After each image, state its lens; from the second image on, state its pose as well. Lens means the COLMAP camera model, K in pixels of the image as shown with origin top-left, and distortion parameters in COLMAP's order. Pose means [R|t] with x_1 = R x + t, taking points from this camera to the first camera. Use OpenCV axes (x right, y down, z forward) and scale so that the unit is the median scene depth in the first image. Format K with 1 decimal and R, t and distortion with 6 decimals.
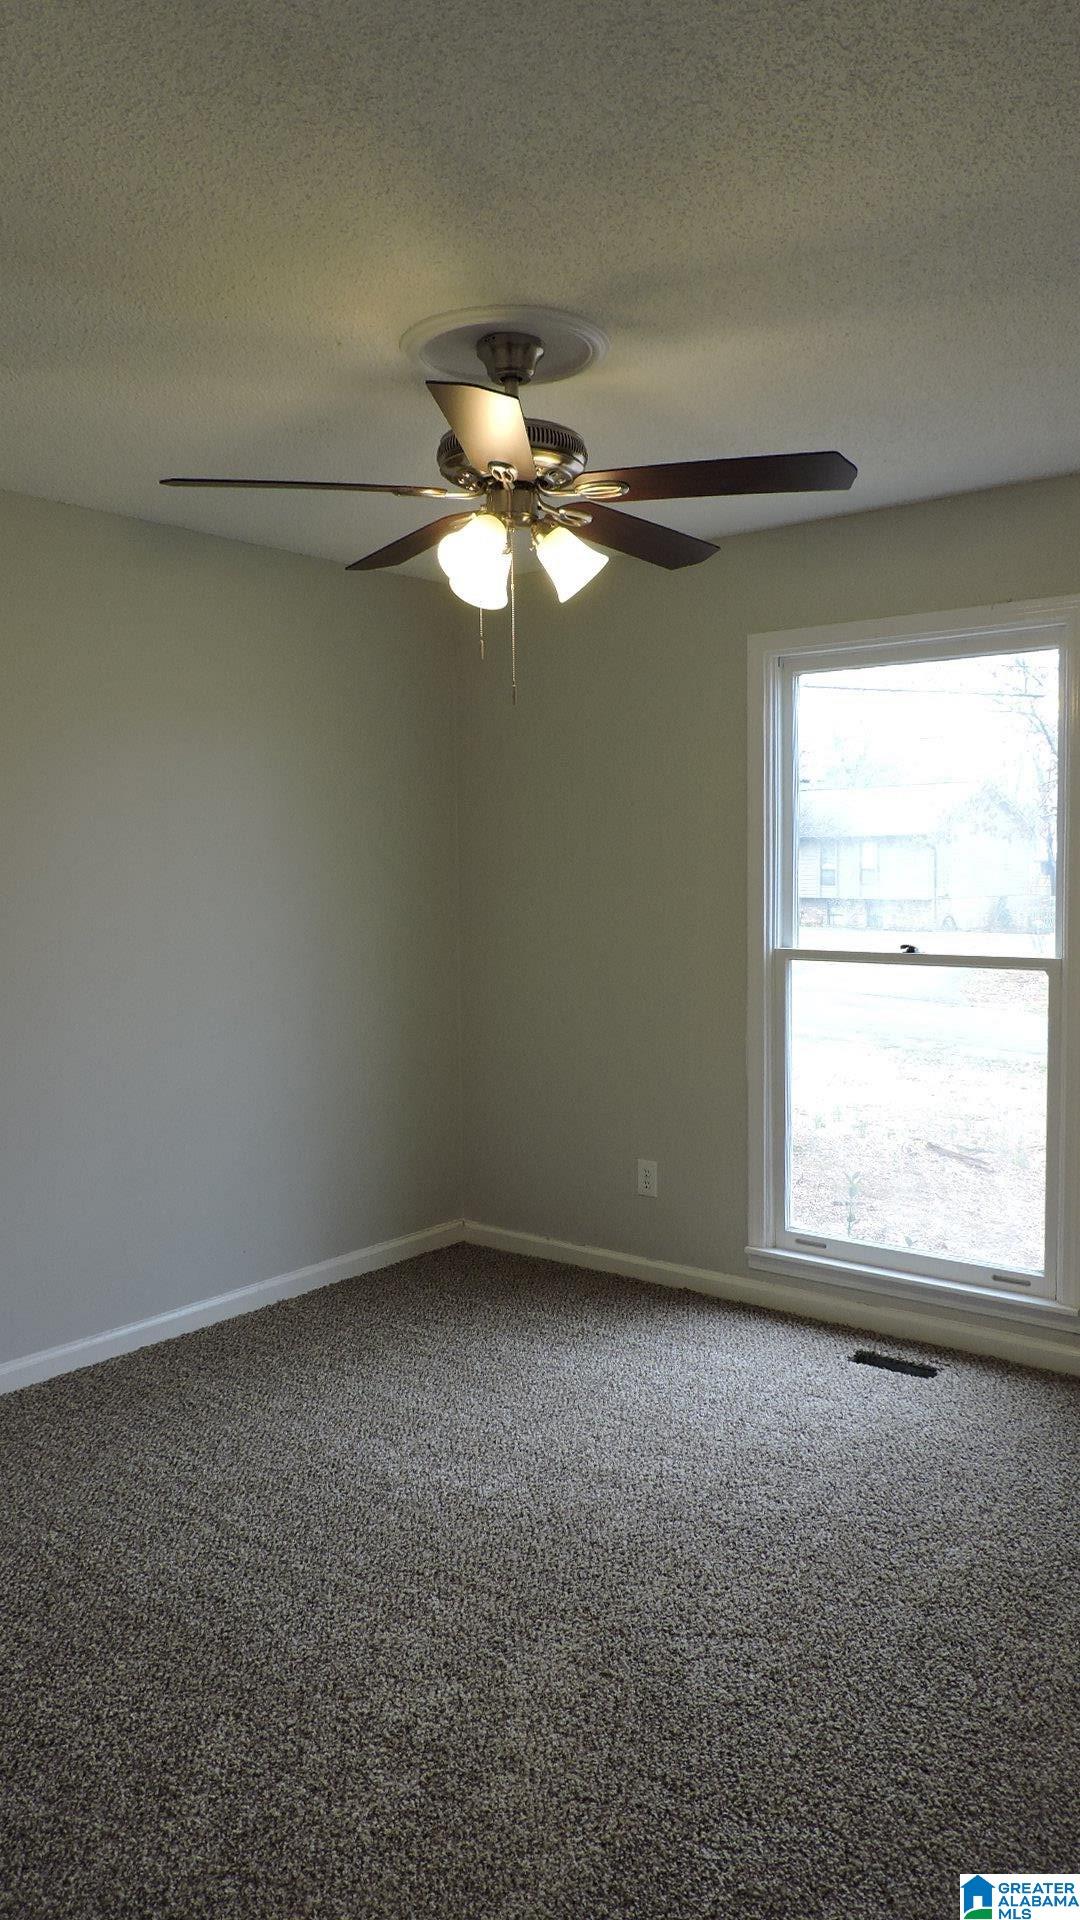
lens RADIAL K [[1375.9, 0, 540.0], [0, 1375.9, 960.0], [0, 0, 1]] dist [-0.014073, 0.001157]
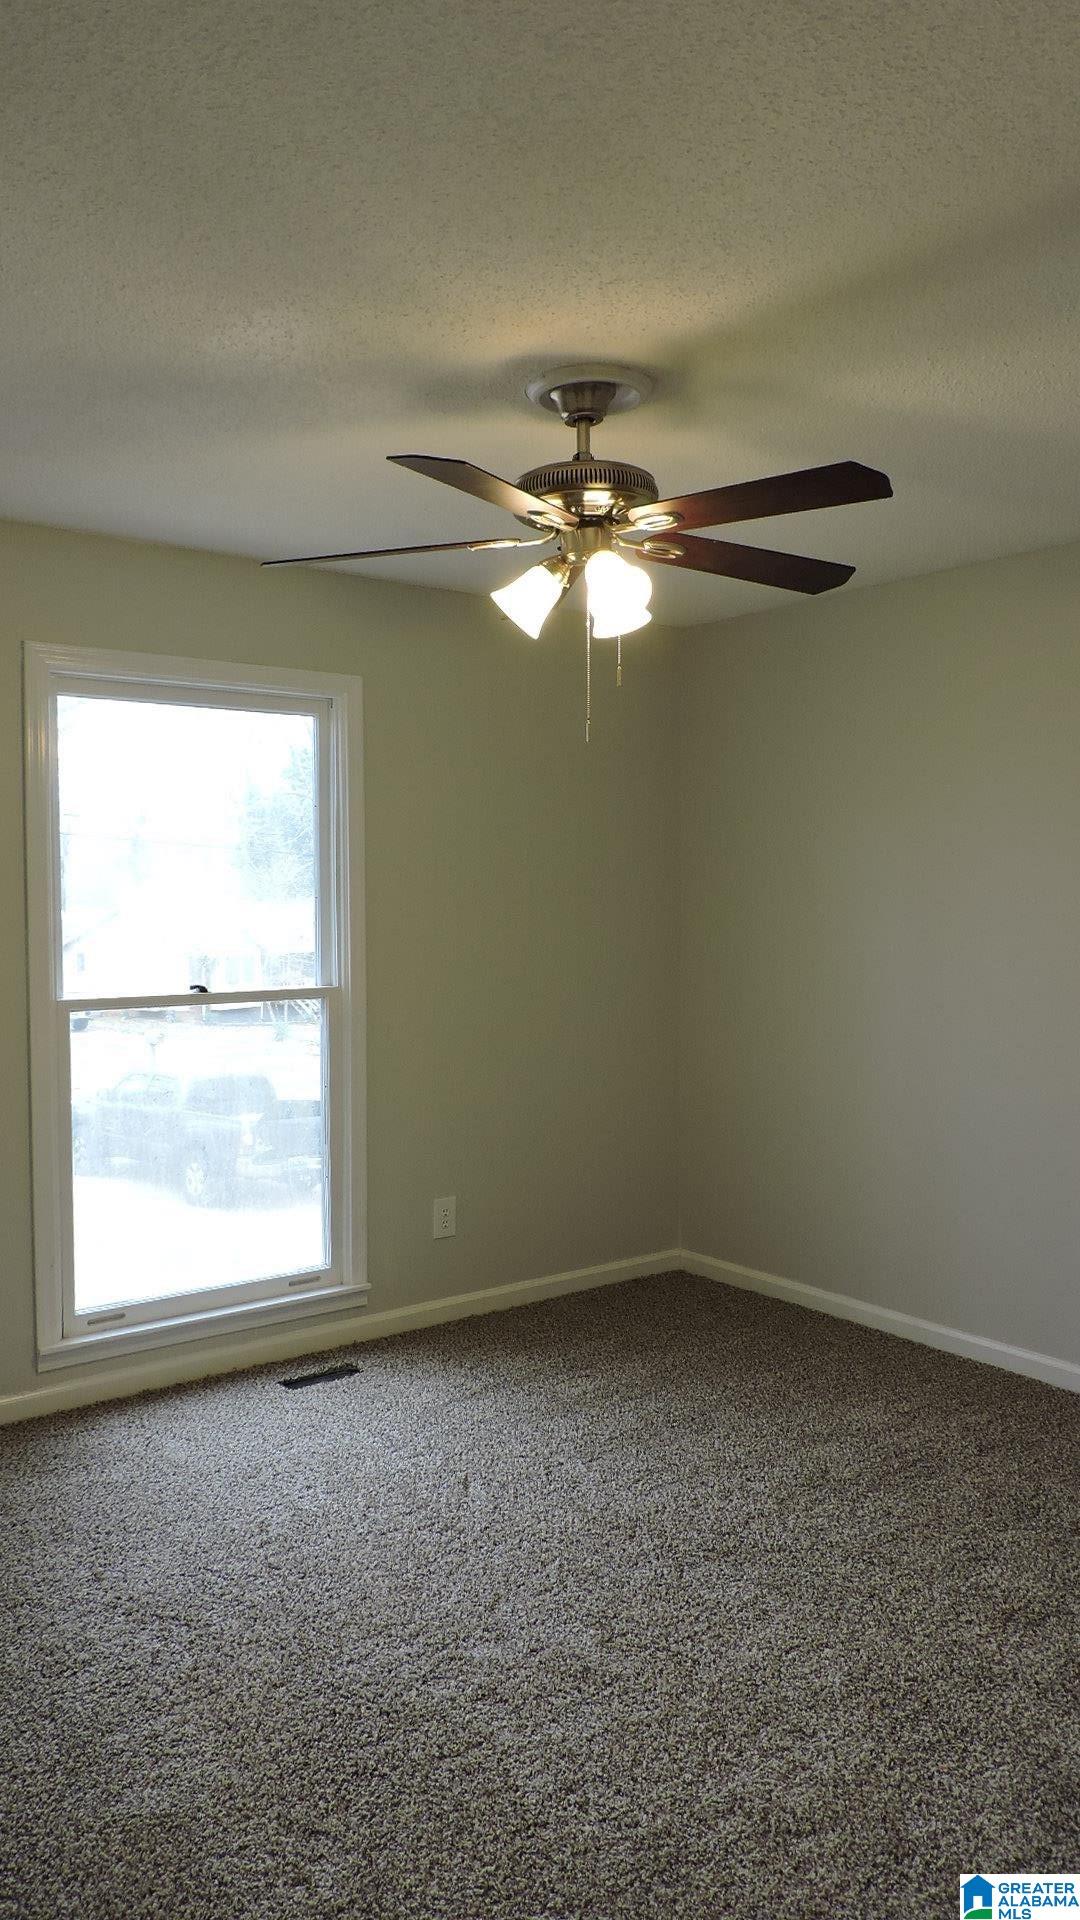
lens RADIAL K [[1375.9, 0, 540.0], [0, 1375.9, 960.0], [0, 0, 1]] dist [-0.014073, 0.001157]
pose [[0.235998, -0.038007, 0.971010, -0.646608], [0.072736, 0.997123, 0.021351, -0.032465], [-0.969028, 0.065588, 0.238083, 0.511016]]
